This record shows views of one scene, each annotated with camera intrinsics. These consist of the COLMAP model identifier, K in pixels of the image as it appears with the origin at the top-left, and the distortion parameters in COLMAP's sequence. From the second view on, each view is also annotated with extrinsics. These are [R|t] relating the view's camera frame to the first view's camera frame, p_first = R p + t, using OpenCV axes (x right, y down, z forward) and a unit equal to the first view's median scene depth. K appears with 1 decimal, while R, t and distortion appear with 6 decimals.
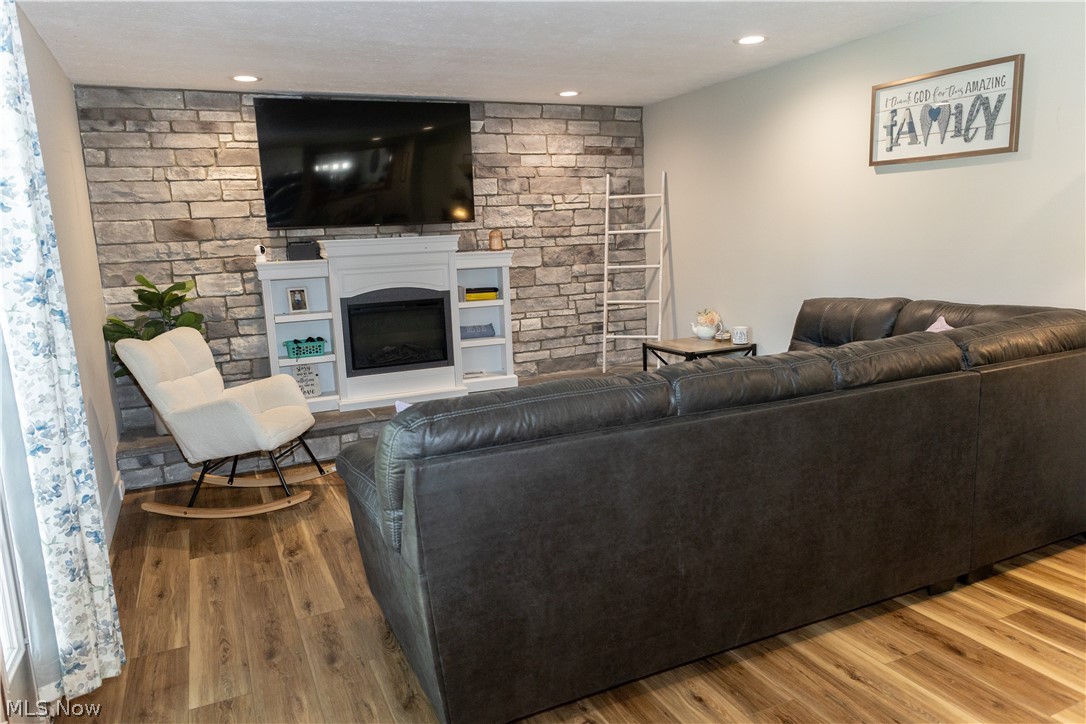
lens RADIAL K [[743.3, 0, 543.0], [0, 743.3, 362.0], [0, 0, 1]] dist [0.023767, -0.026503]
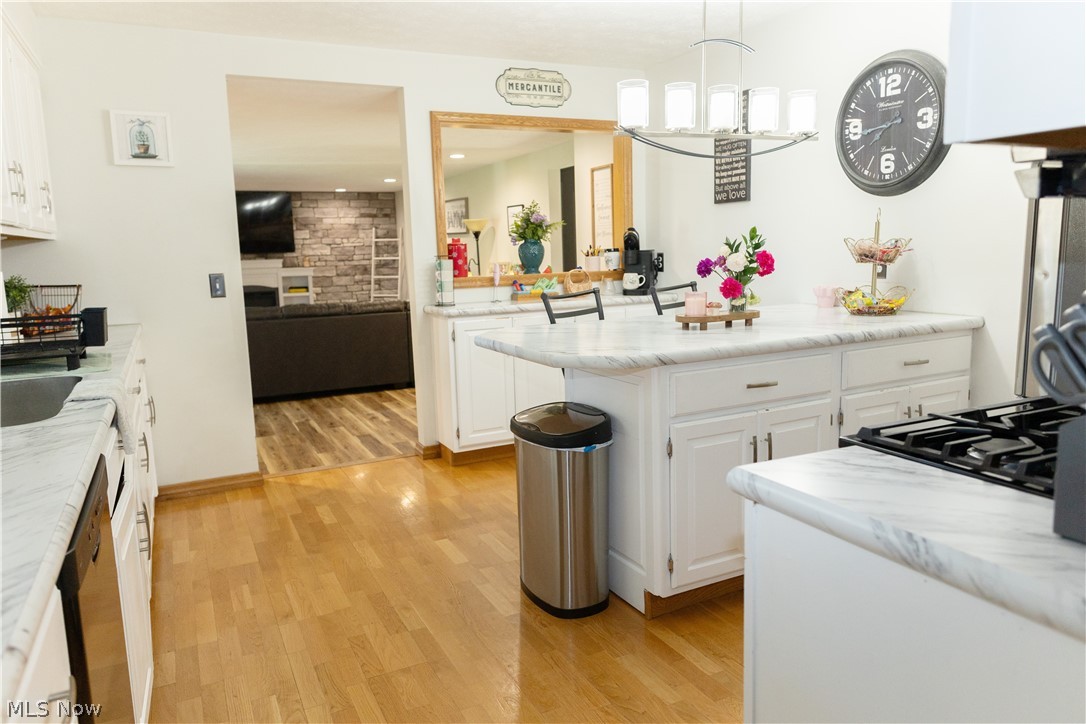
lens RADIAL K [[743.3, 0, 543.0], [0, 743.3, 362.0], [0, 0, 1]] dist [0.023767, -0.026503]
pose [[0.999559, 0.011709, 0.027285, 0.531071], [-0.011251, 0.999794, -0.016873, 0.130138], [-0.027477, 0.016559, 0.999485, -1.013109]]
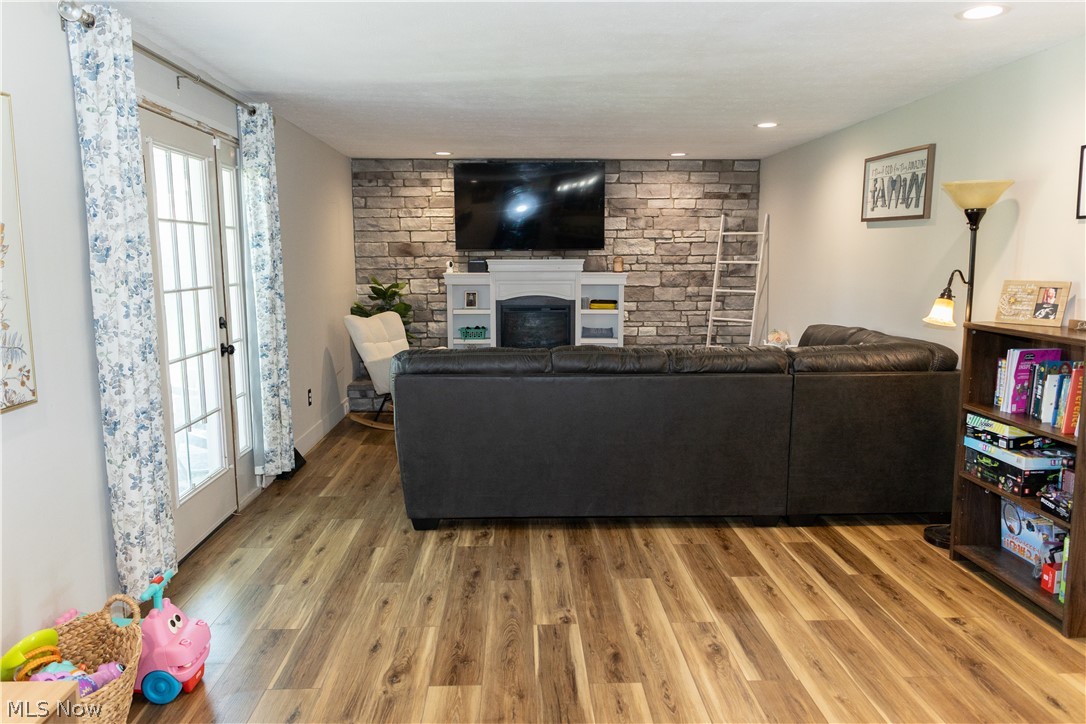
lens RADIAL K [[743.3, 0, 543.0], [0, 743.3, 362.0], [0, 0, 1]] dist [0.023767, -0.026503]
pose [[0.919878, 0.097064, -0.380004, 0.345160], [-0.103114, 0.994660, 0.004456, 0.015879], [0.378407, 0.035085, 0.924974, -0.270101]]
